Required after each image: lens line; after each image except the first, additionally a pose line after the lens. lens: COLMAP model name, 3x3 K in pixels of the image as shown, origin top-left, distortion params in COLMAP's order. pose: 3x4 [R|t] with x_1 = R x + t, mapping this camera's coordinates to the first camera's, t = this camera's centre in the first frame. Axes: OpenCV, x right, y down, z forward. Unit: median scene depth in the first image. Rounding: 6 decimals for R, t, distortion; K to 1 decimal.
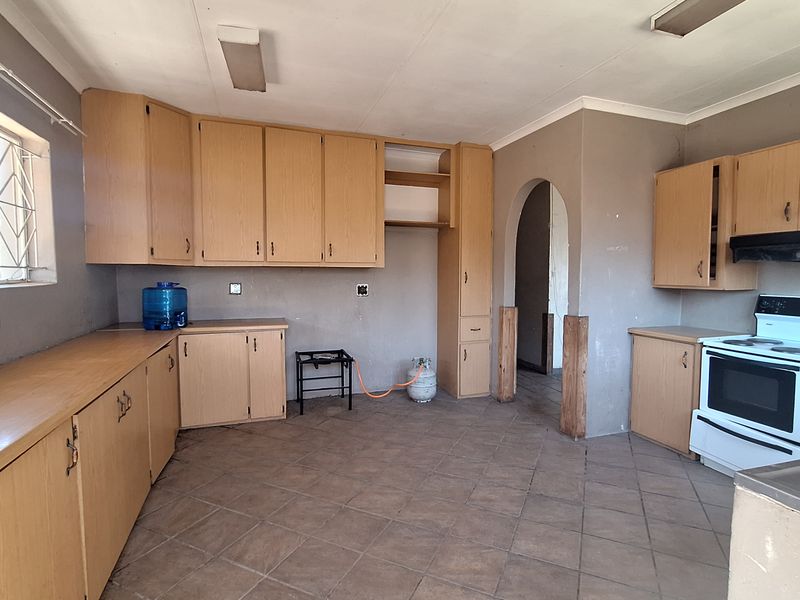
lens RADIAL K [[423.2, 0, 399.9], [0, 423.2, 299.3], [0, 0, 1]] dist [0.000718, -0.000101]
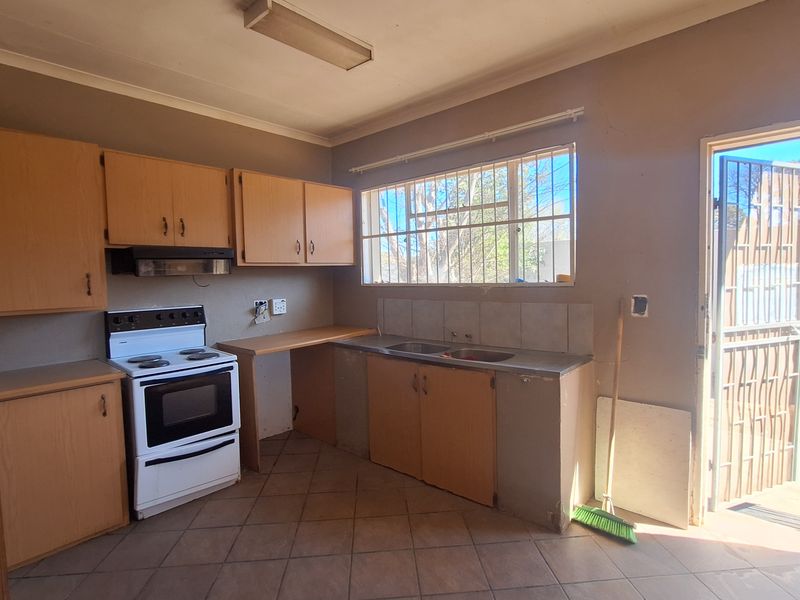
lens RADIAL K [[423.2, 0, 397.7], [0, 423.2, 296.3], [0, 0, 1]] dist [0.000718, -0.000101]
pose [[-0.494288, -0.039686, 0.868392, -0.234707], [0.076721, 0.993068, 0.089052, -0.079762], [-0.865906, 0.110641, -0.487816, 0.955529]]
